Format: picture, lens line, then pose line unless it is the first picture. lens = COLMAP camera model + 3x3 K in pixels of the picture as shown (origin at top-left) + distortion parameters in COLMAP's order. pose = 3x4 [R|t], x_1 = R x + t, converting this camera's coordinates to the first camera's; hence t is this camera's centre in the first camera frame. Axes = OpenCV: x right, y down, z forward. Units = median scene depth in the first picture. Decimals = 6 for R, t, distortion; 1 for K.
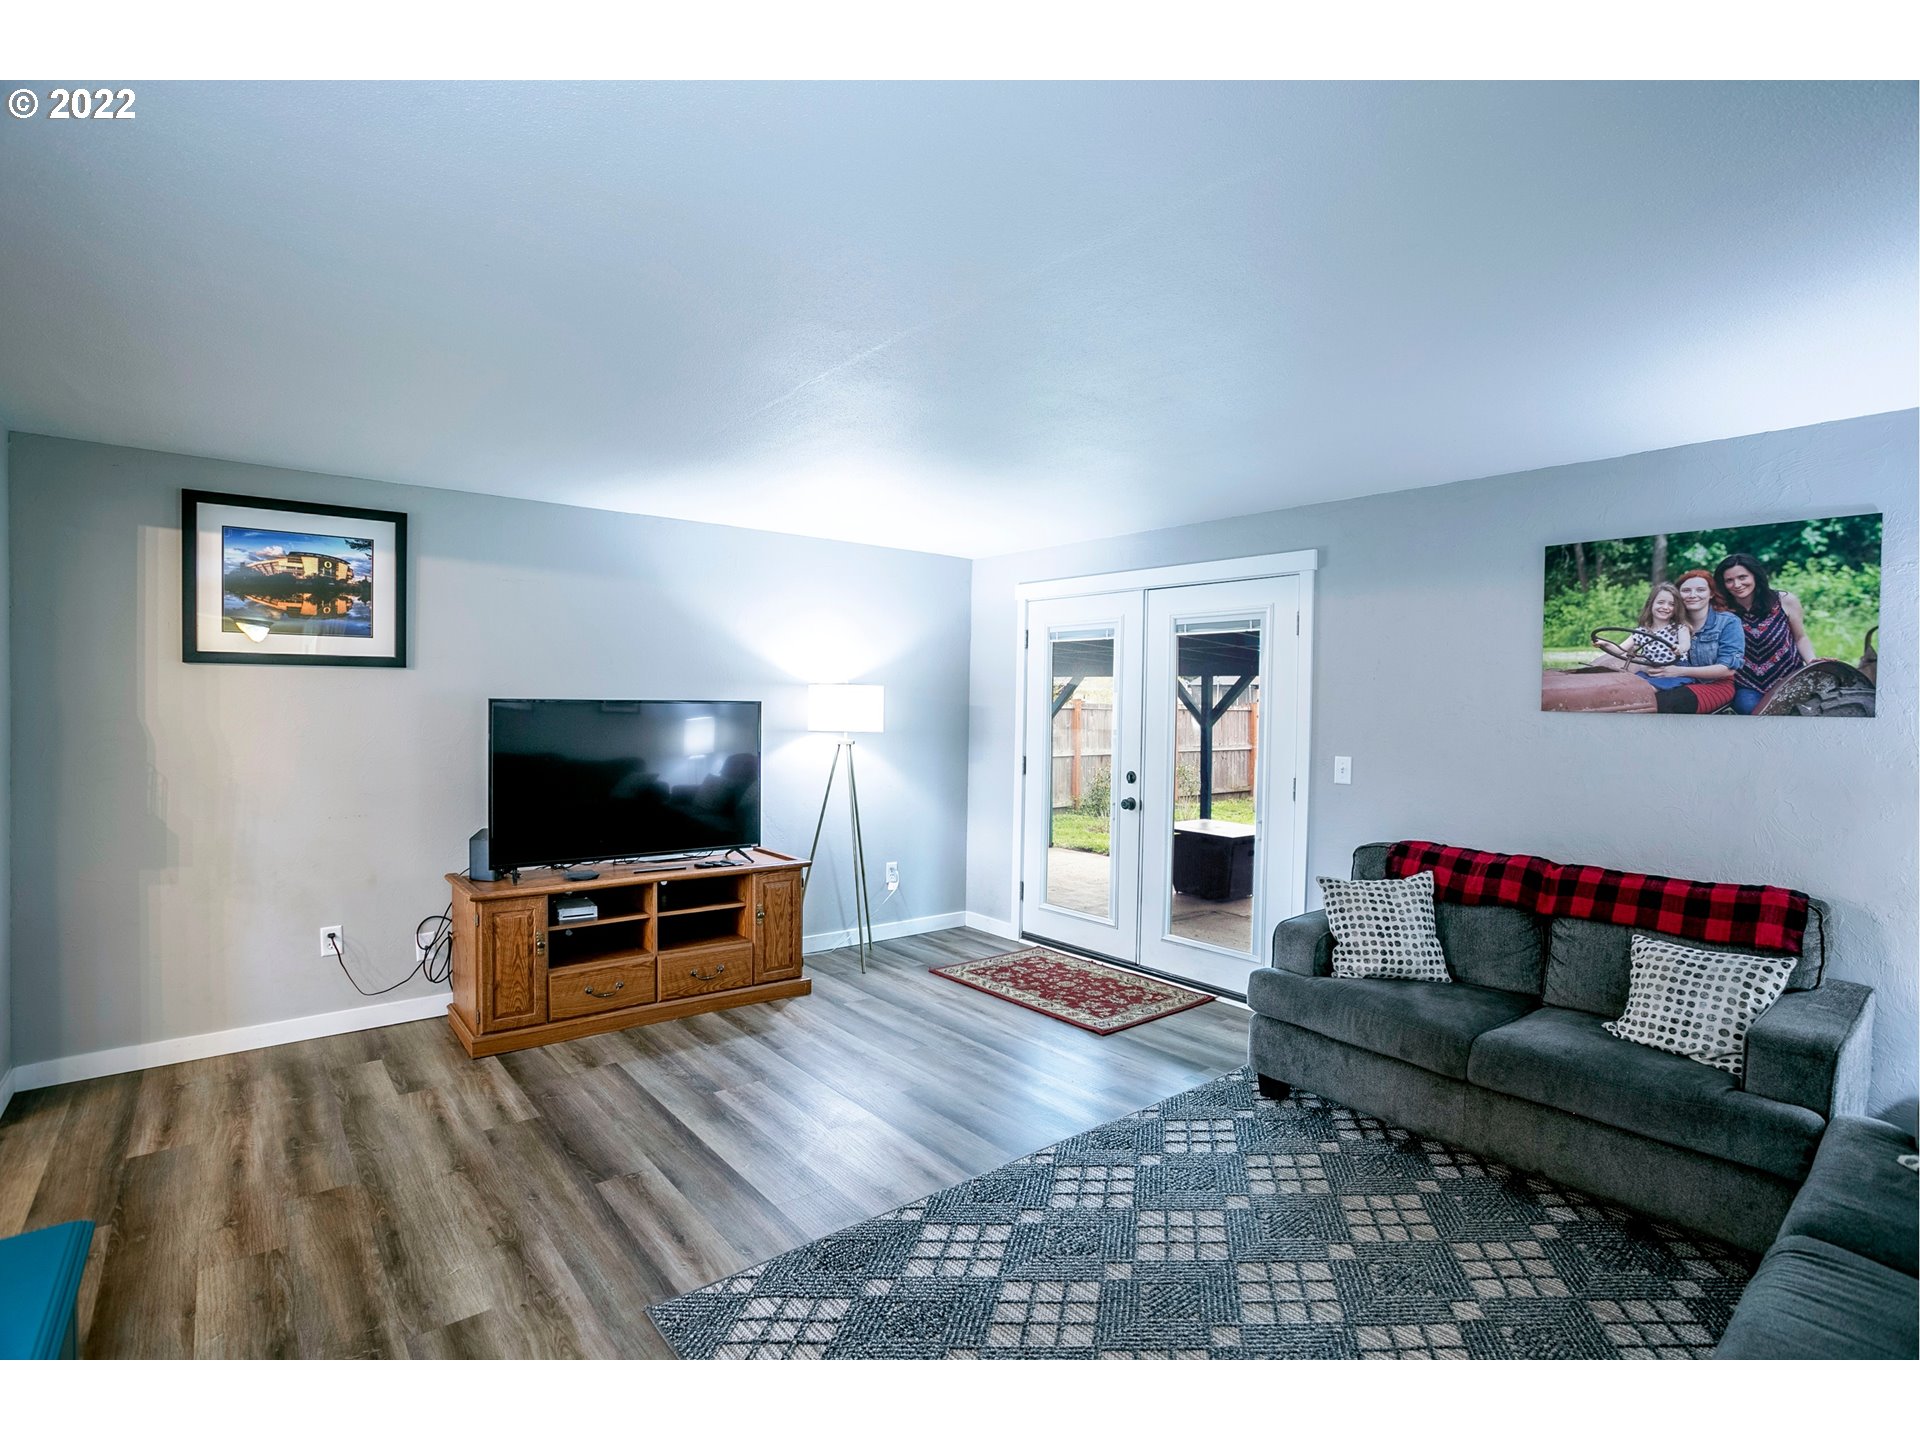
lens RADIAL K [[929.0, 0, 964.8], [0, 929.0, 718.0], [0, 0, 1]] dist [-0.082352, 0.040251]
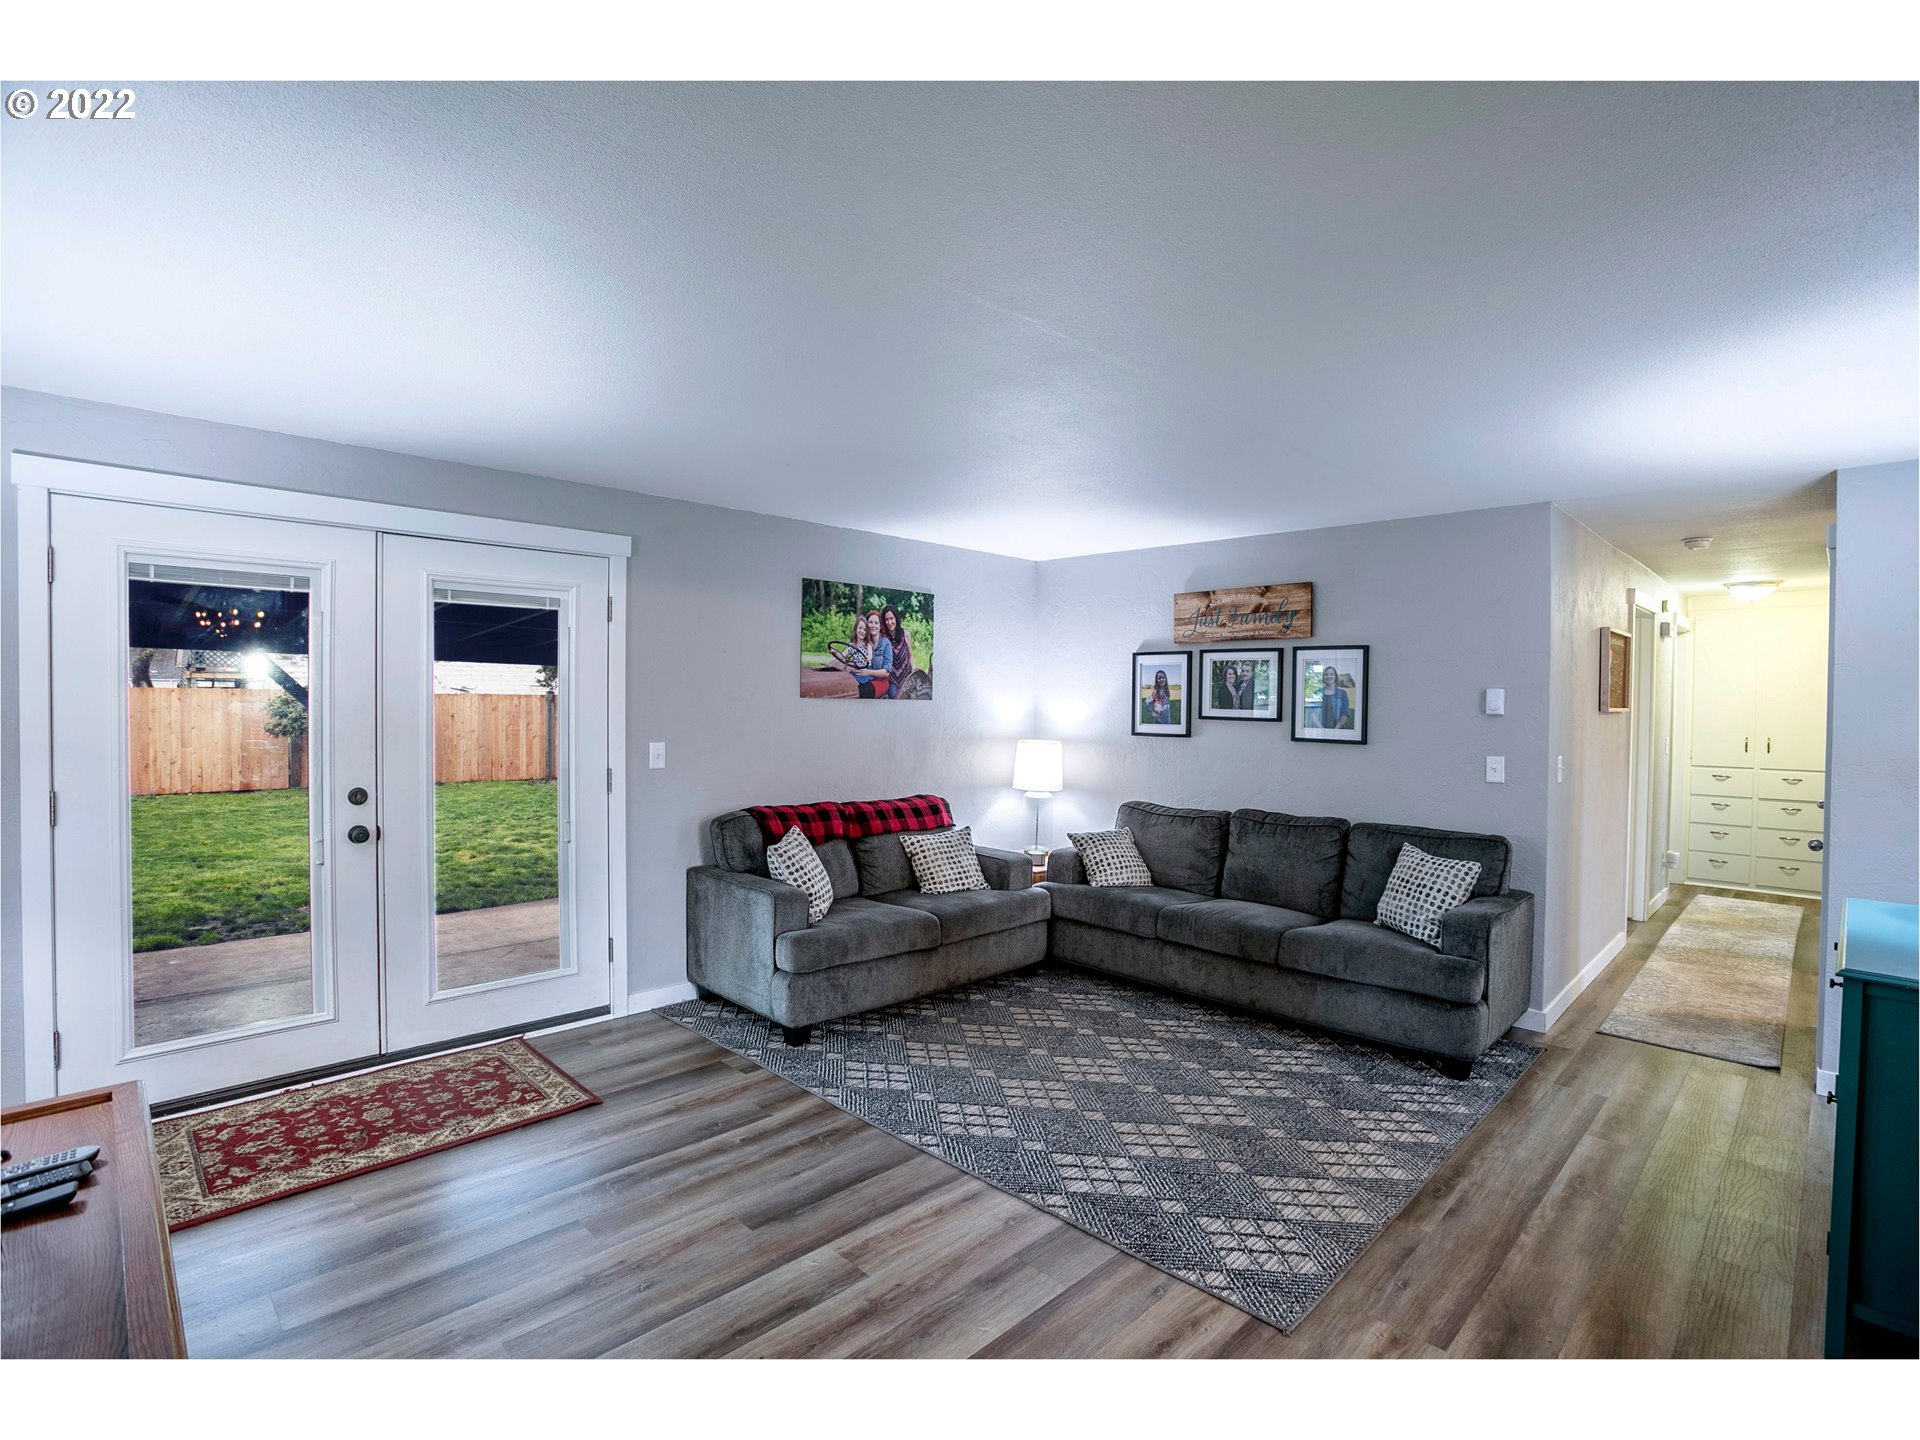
lens RADIAL K [[929.0, 0, 964.8], [0, 929.0, 718.0], [0, 0, 1]] dist [-0.082352, 0.040251]
pose [[-0.099050, -0.038915, 0.994321, -0.855335], [-0.000674, 0.999237, 0.039040, -0.034722], [-0.995082, 0.003197, -0.099001, 0.970909]]
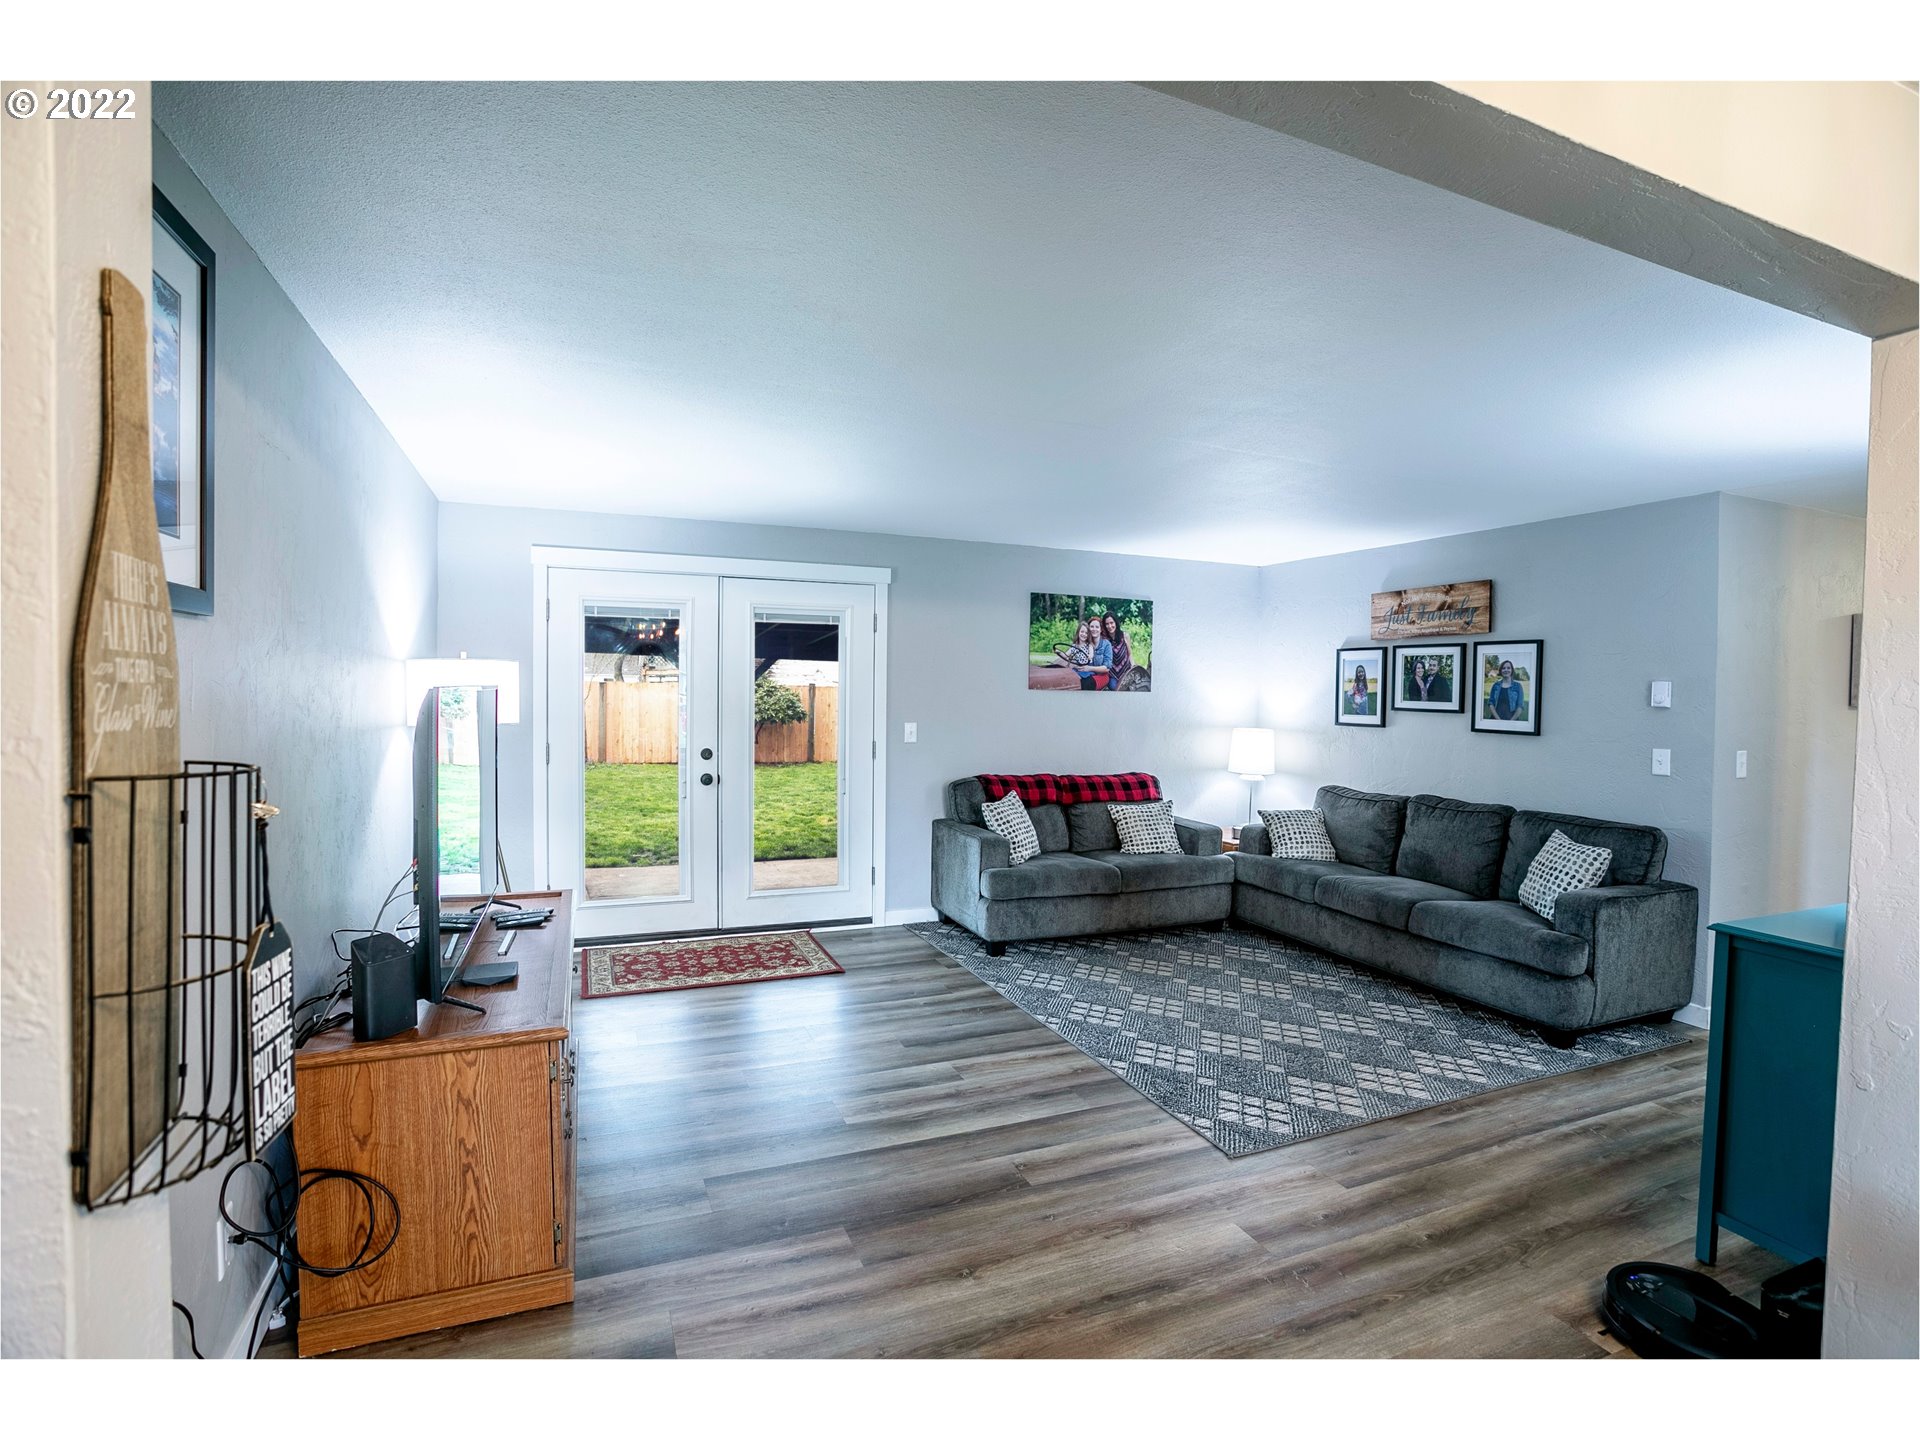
lens RADIAL K [[929.0, 0, 964.8], [0, 929.0, 718.0], [0, 0, 1]] dist [-0.082352, 0.040251]
pose [[0.286514, -0.044008, 0.957065, -1.163420], [0.003703, 0.998988, 0.044827, -0.035473], [-0.958069, -0.009300, 0.286387, 0.670068]]
